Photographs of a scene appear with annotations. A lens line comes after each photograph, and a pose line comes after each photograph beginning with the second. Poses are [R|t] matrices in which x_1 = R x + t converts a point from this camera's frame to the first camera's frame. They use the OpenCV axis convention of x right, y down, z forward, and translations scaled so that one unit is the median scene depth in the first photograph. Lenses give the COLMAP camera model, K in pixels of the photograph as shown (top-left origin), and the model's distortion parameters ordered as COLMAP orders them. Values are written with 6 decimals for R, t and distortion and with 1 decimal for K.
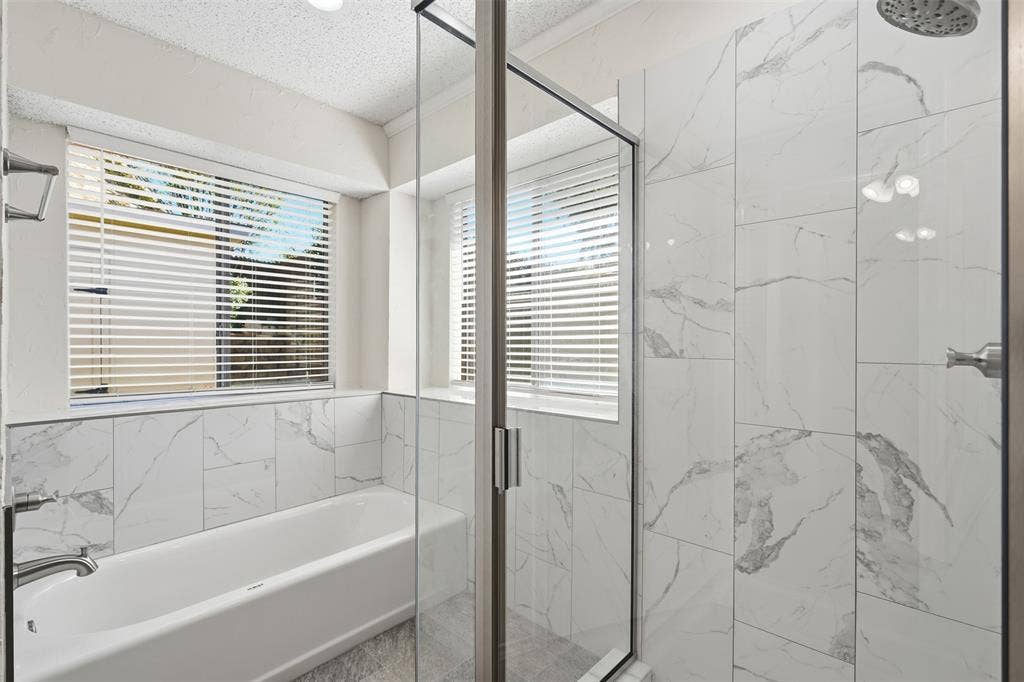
lens RADIAL K [[471.8, 0, 516.2], [0, 471.8, 342.5], [0, 0, 1]] dist [0.004162, -0.000439]
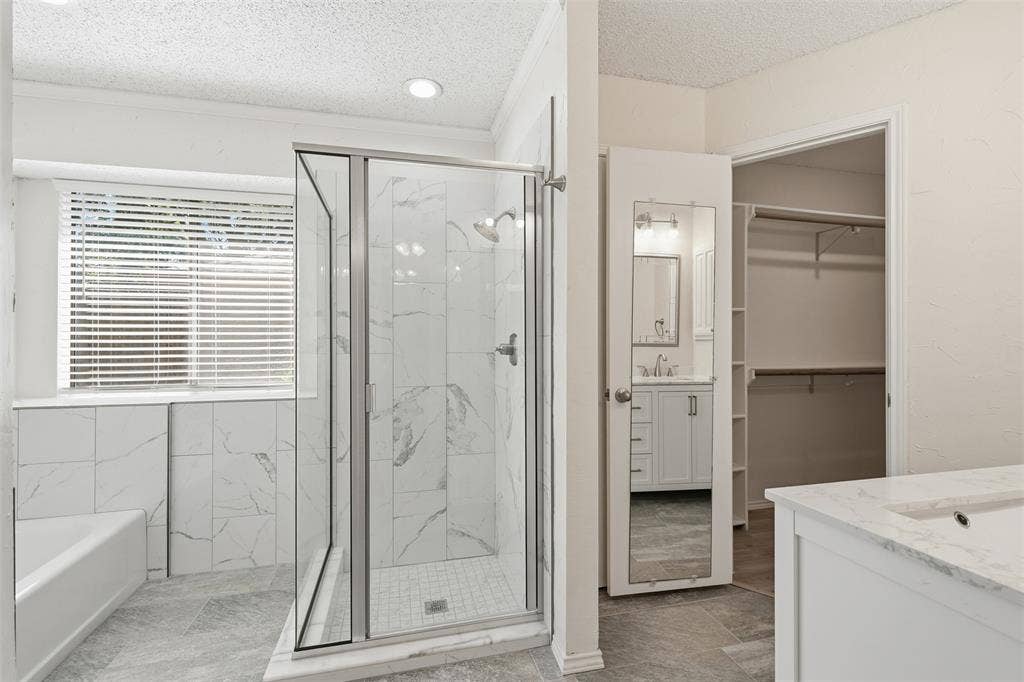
lens RADIAL K [[471.8, 0, 518.2], [0, 471.8, 344.0], [0, 0, 1]] dist [0.004162, -0.000439]
pose [[0.537409, -0.003675, 0.843314, -0.845274], [0.004883, 0.999987, 0.001247, -0.001236], [-0.843308, 0.003448, 0.537420, -0.417735]]
